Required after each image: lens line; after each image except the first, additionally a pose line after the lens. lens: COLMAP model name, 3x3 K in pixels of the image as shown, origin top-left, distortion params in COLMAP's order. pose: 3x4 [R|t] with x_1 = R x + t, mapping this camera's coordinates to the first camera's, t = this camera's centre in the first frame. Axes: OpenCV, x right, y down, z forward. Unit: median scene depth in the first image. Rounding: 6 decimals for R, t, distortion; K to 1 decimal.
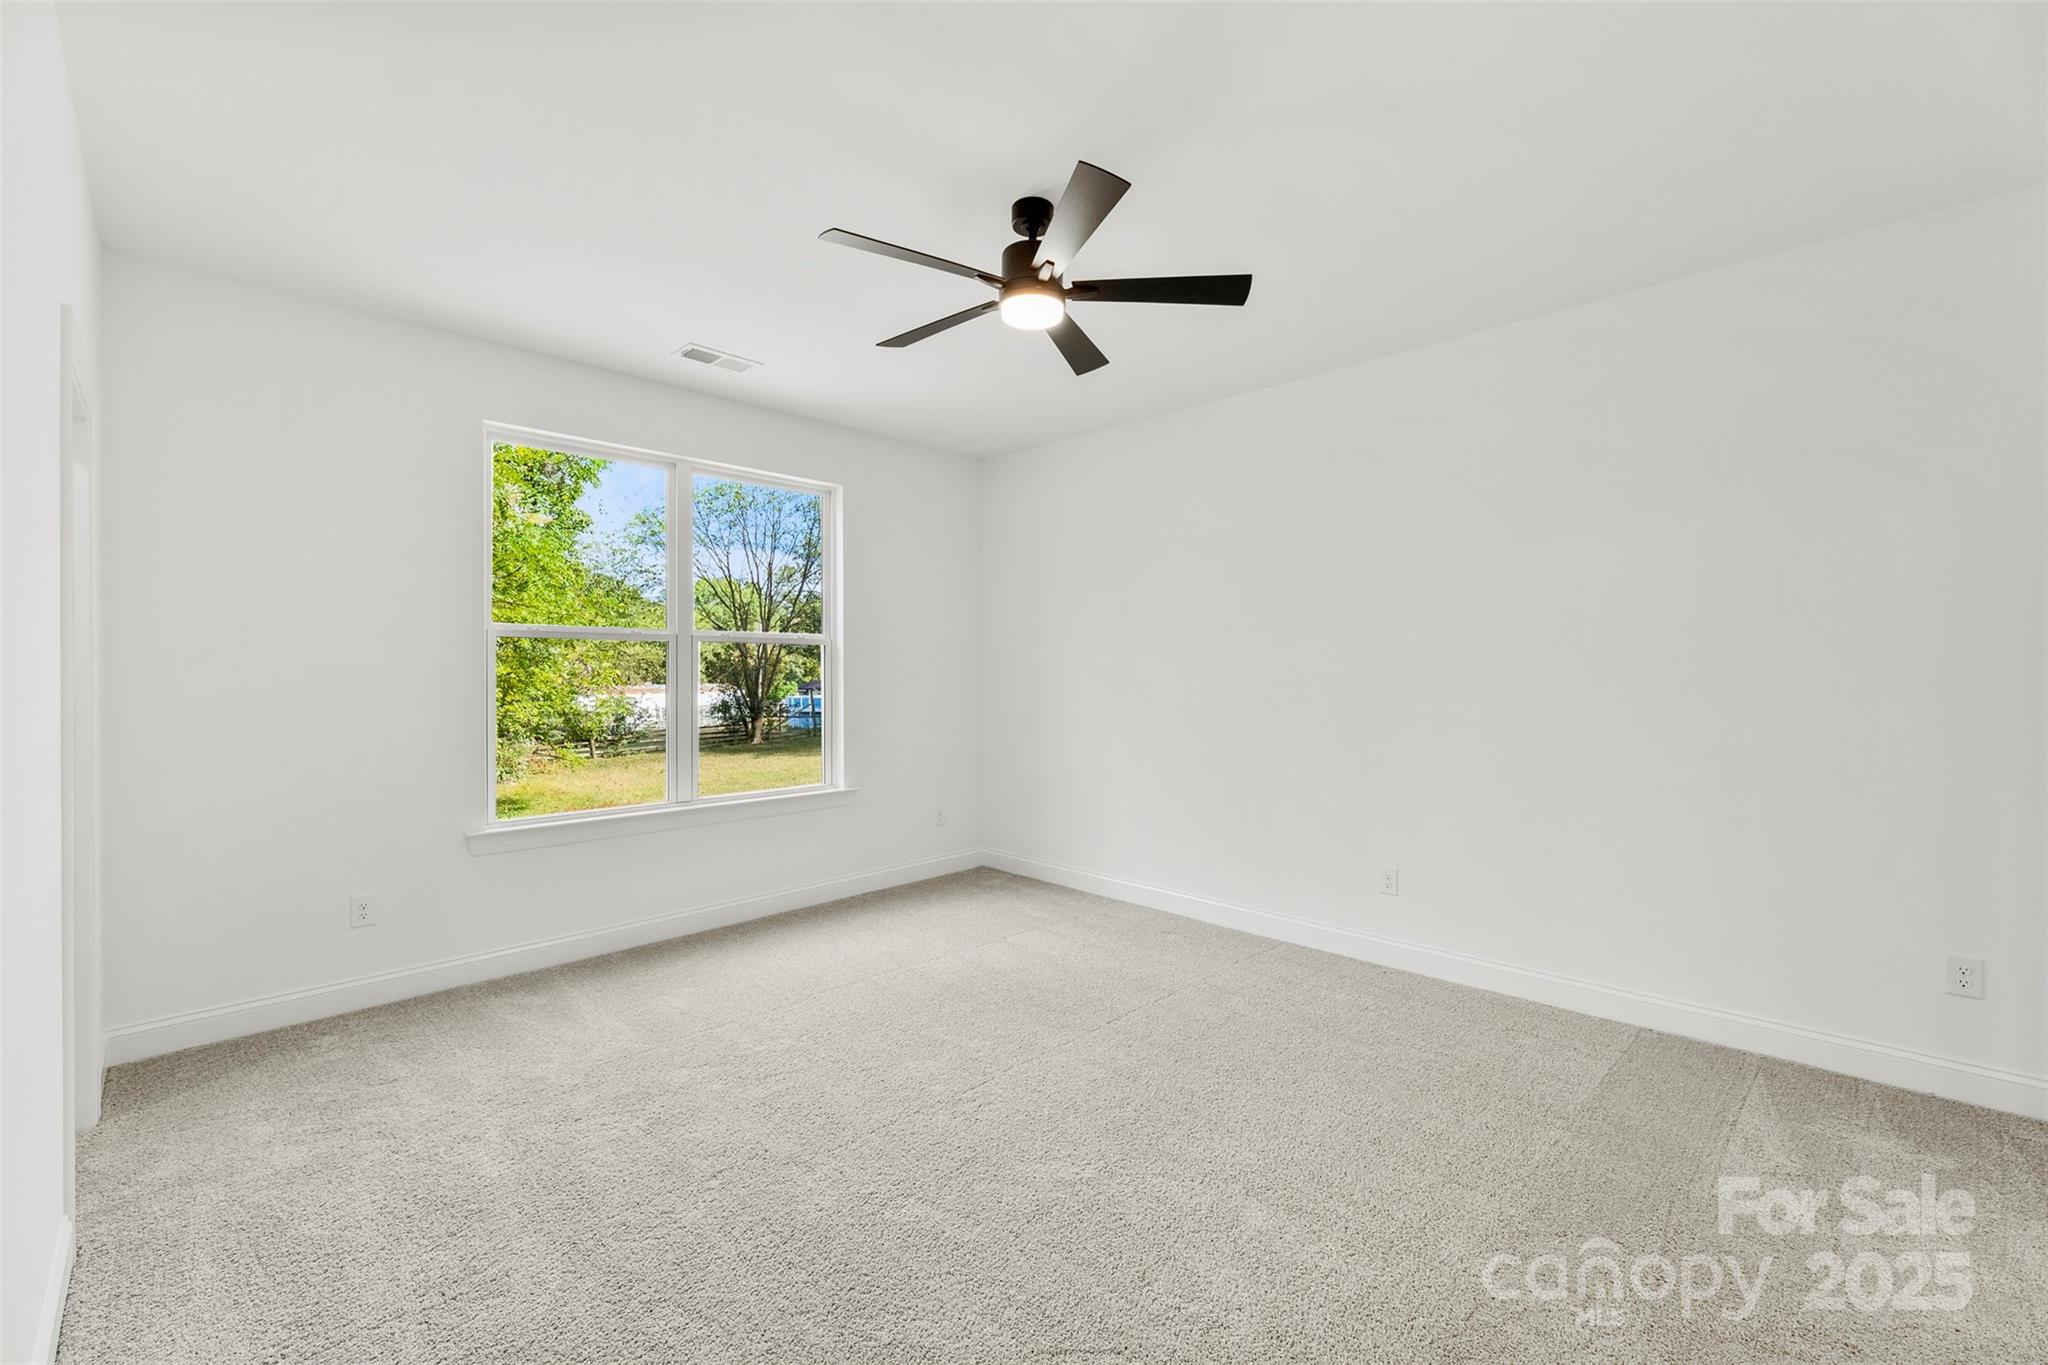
lens RADIAL K [[821.4, 0, 1026.5], [0, 821.4, 678.7], [0, 0, 1]] dist [0.002035, -0.000794]
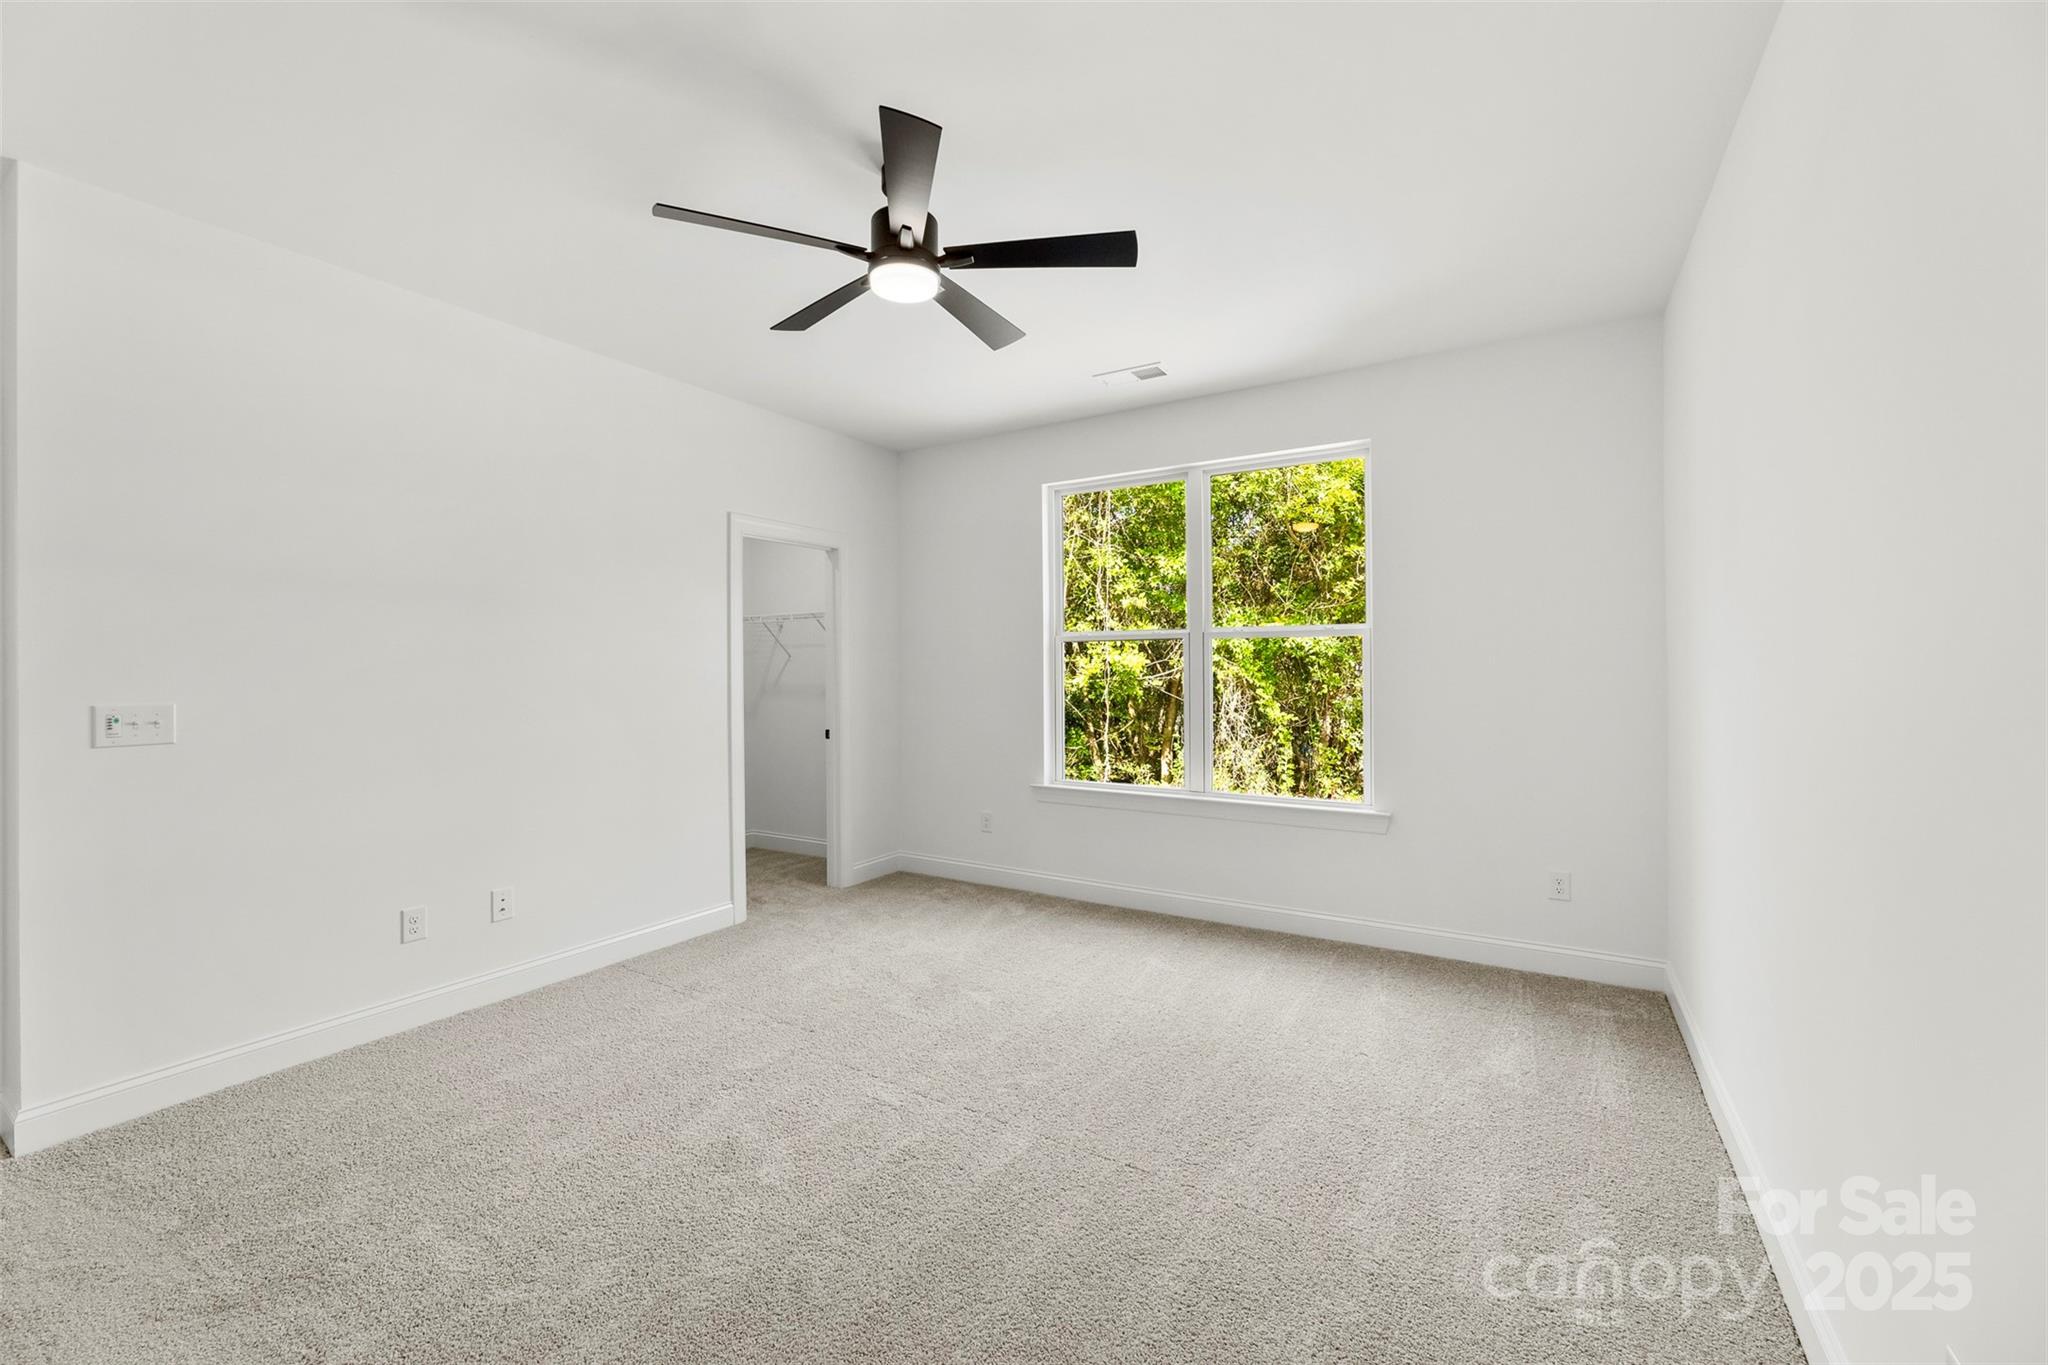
lens RADIAL K [[821.4, 0, 1023.4], [0, 821.4, 671.4], [0, 0, 1]] dist [0.002035, -0.000794]
pose [[0.234267, 0.002489, -0.972169, 0.639866], [-0.006705, 0.999977, 0.000944, -0.003937], [0.972149, 0.006297, 0.234278, 0.623478]]
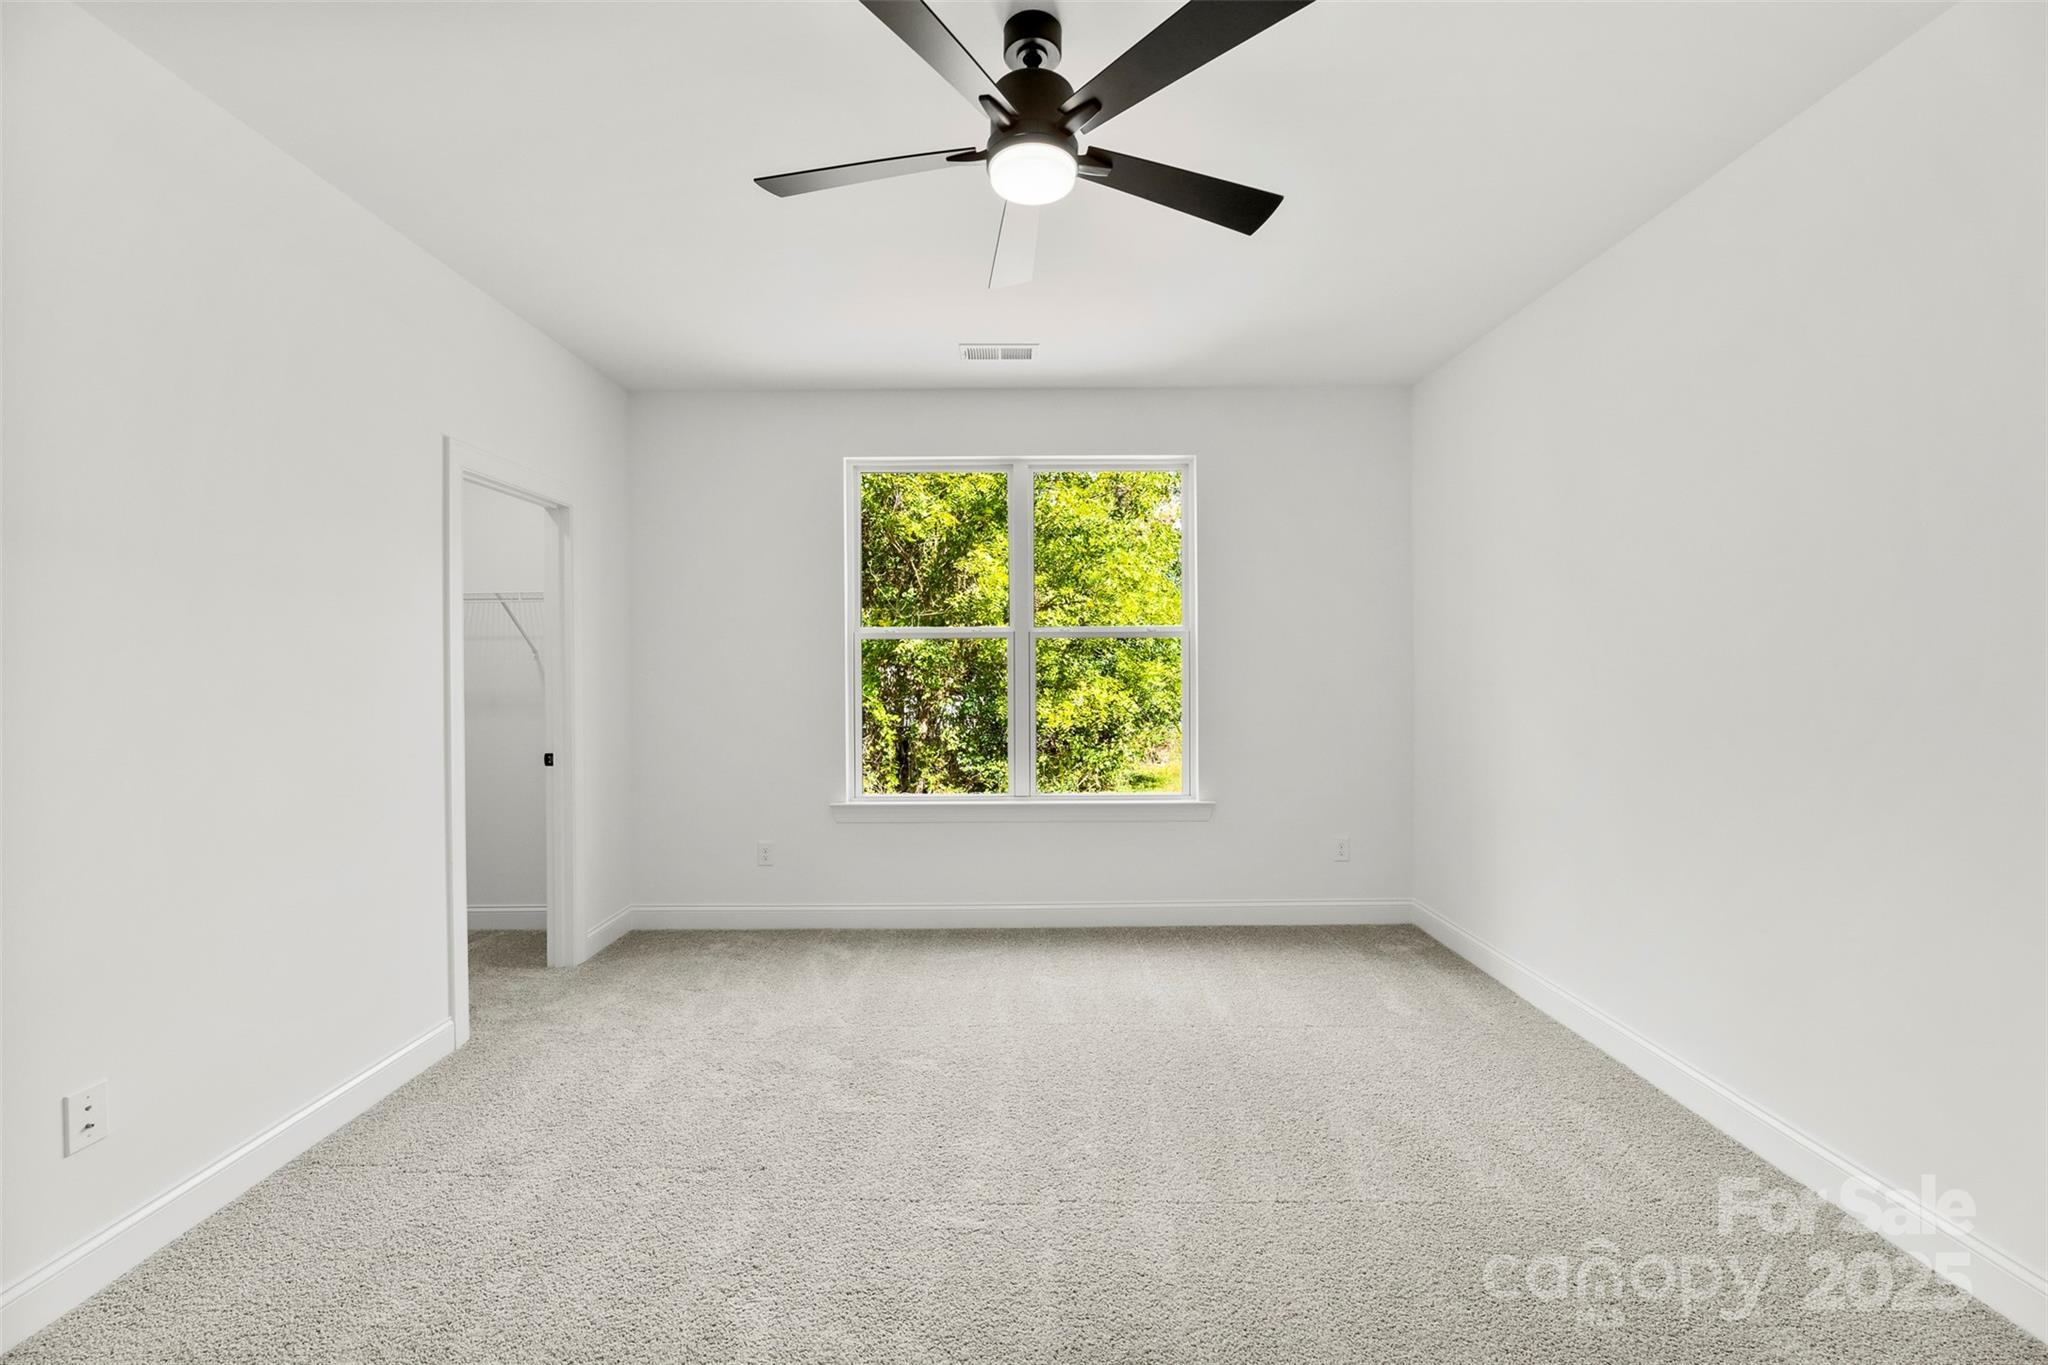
lens RADIAL K [[821.4, 0, 1029.1], [0, 821.4, 675.8], [0, 0, 1]] dist [0.002035, -0.000794]
pose [[0.707325, 0.002606, -0.706883, 0.354642], [-0.001981, 0.999997, 0.001704, -0.001010], [0.706885, 0.000195, 0.707328, 0.332368]]
